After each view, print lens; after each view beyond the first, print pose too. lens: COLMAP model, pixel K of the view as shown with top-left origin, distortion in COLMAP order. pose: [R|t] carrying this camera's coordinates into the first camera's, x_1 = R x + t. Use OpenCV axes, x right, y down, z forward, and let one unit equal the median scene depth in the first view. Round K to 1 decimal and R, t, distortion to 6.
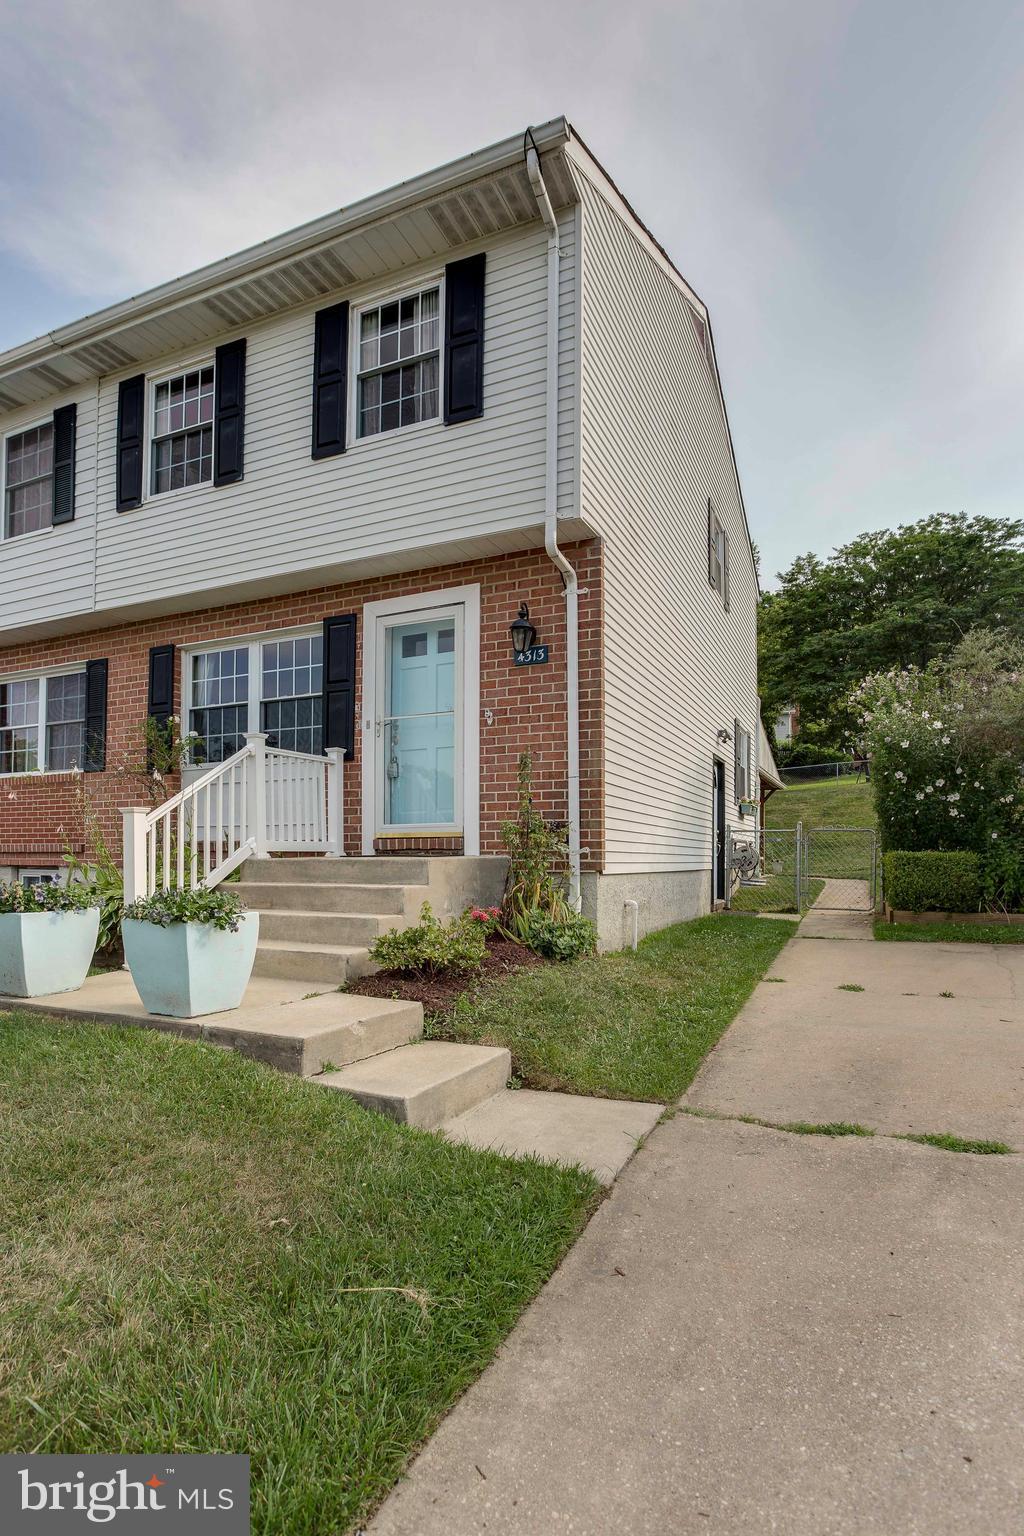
lens RADIAL K [[754.4, 0, 519.0], [0, 754.4, 839.1], [0, 0, 1]] dist [-0.036042, 0.025790]
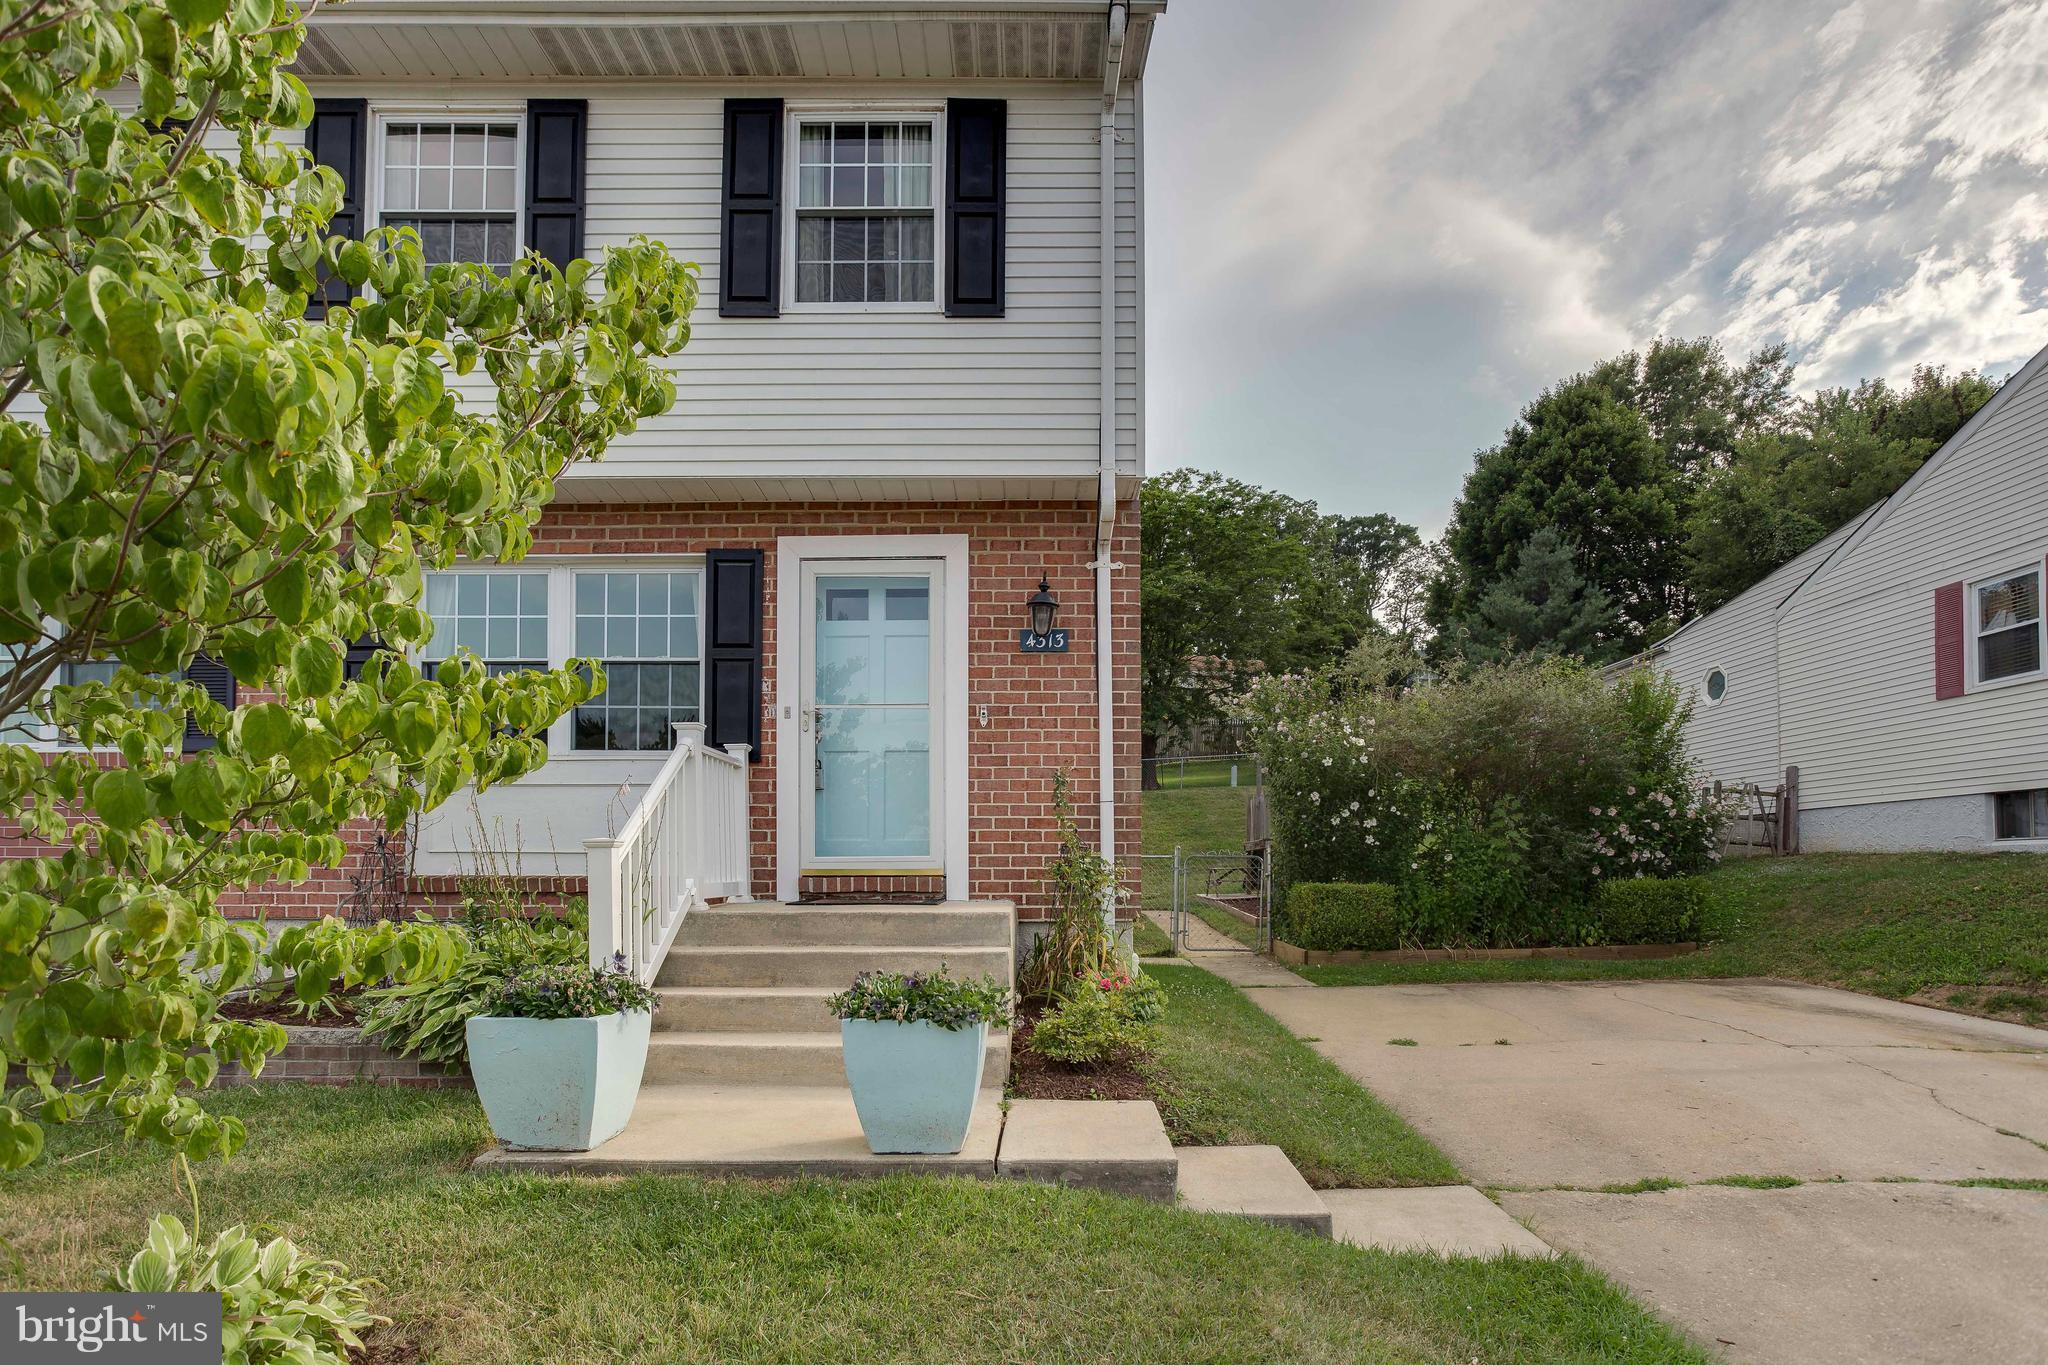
lens RADIAL K [[1037.6, 0, 1031.5], [0, 1037.6, 861.7], [0, 0, 1]] dist [-0.023672, -0.000252]
pose [[0.912918, -0.000068, 0.408142, -0.415484], [-0.004271, 0.999944, 0.009719, -0.026983], [-0.408120, -0.010616, 0.912867, 0.035838]]
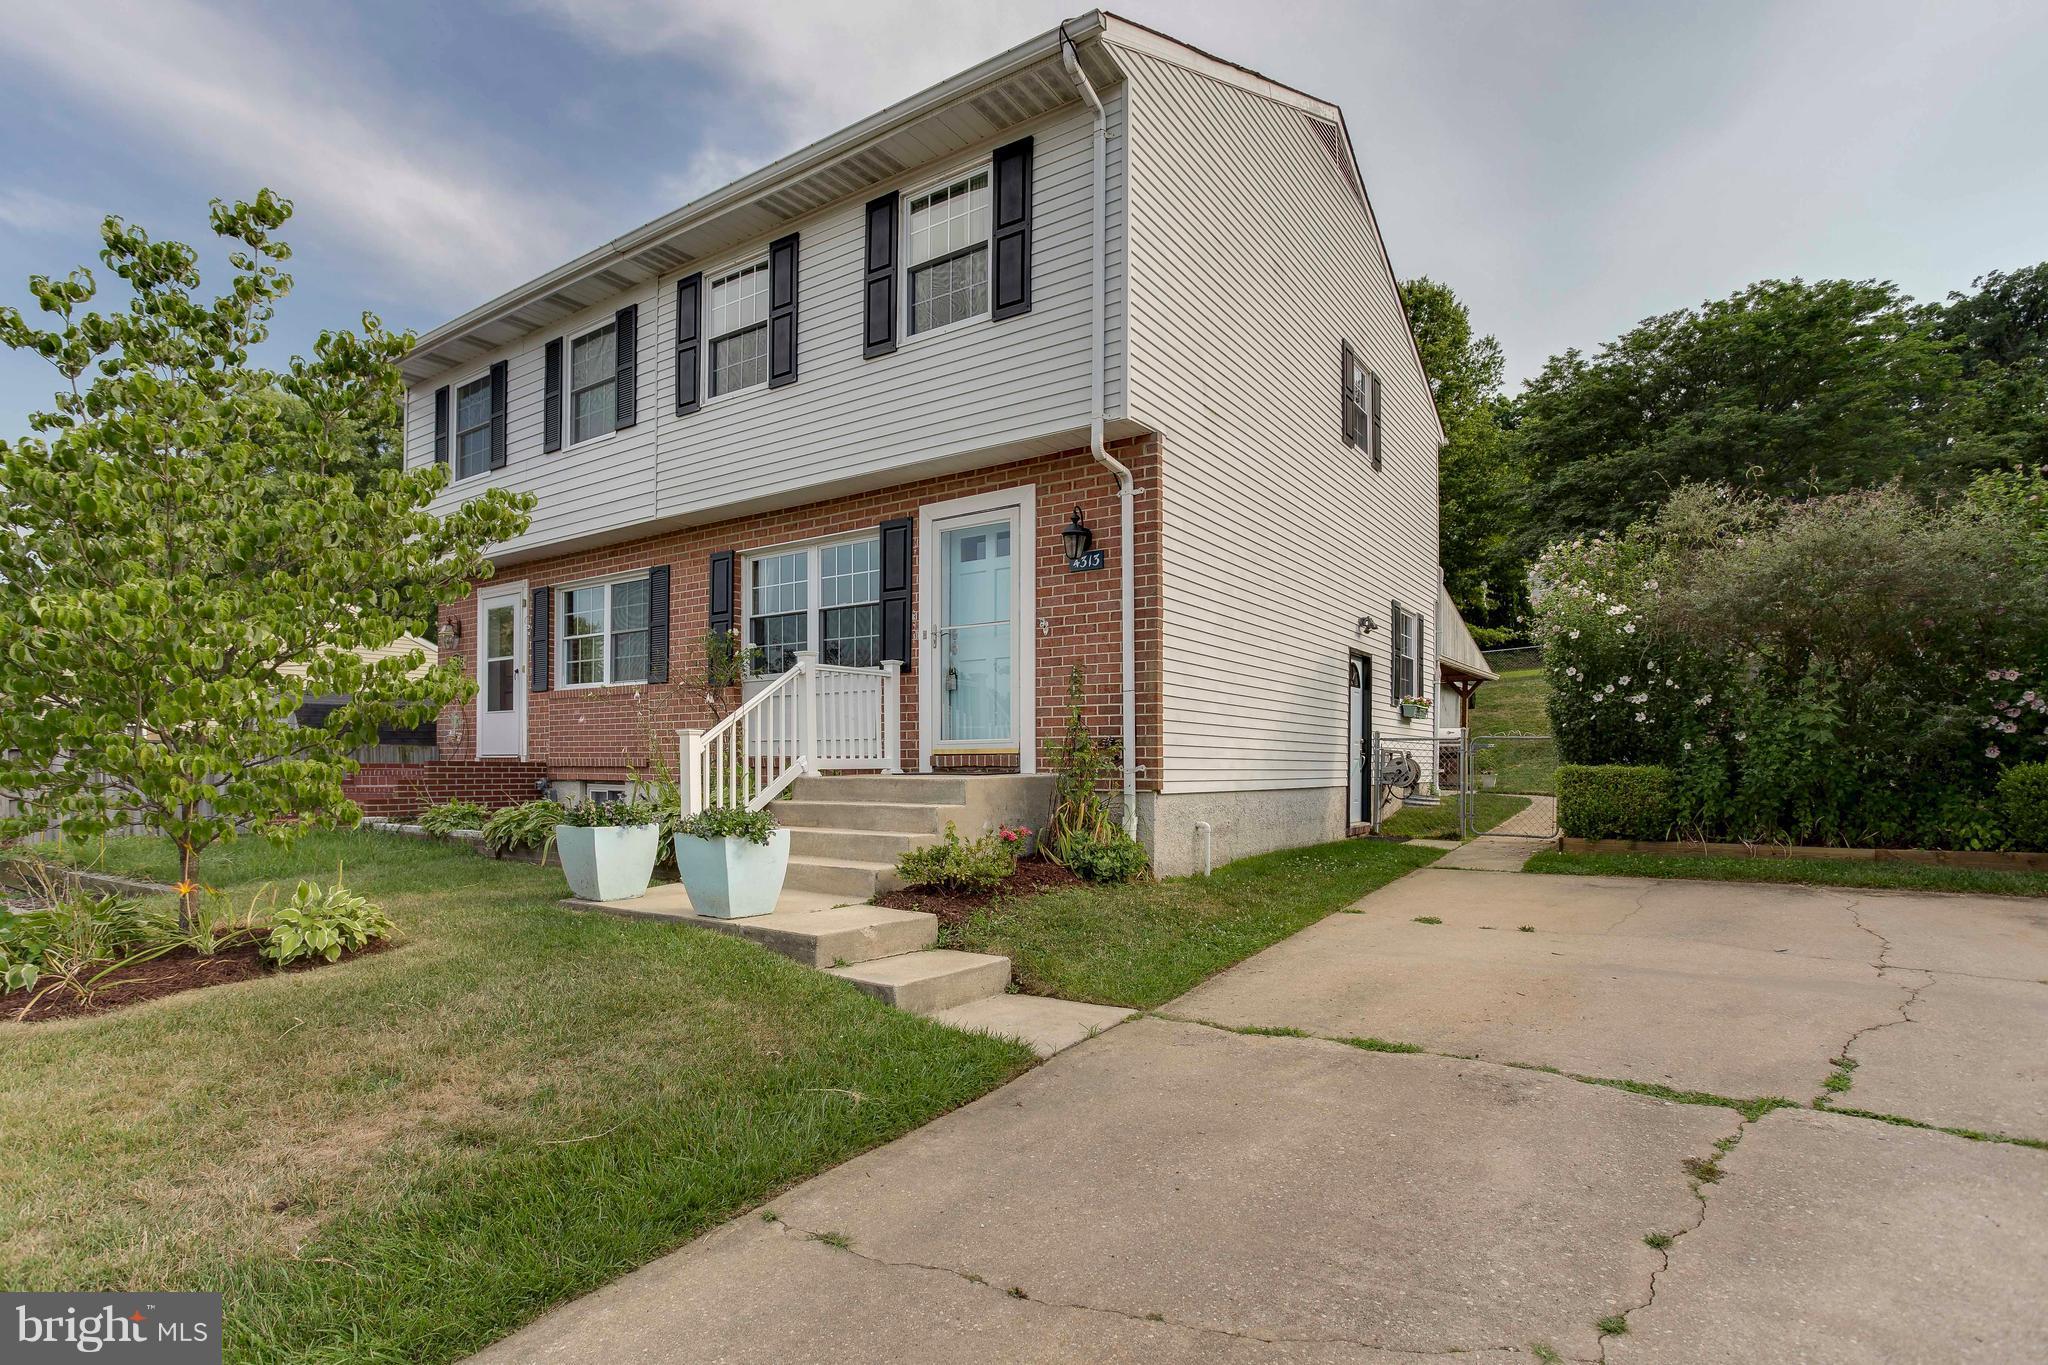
lens RADIAL K [[985.6, 0, 1019.0], [0, 985.6, 755.1], [0, 0, 1]] dist [-0.014580, 0.000756]
pose [[0.985256, -0.002900, -0.171059, 0.138454], [0.005284, 0.999895, 0.013482, -0.017909], [0.171002, -0.014187, 0.985168, -0.221917]]
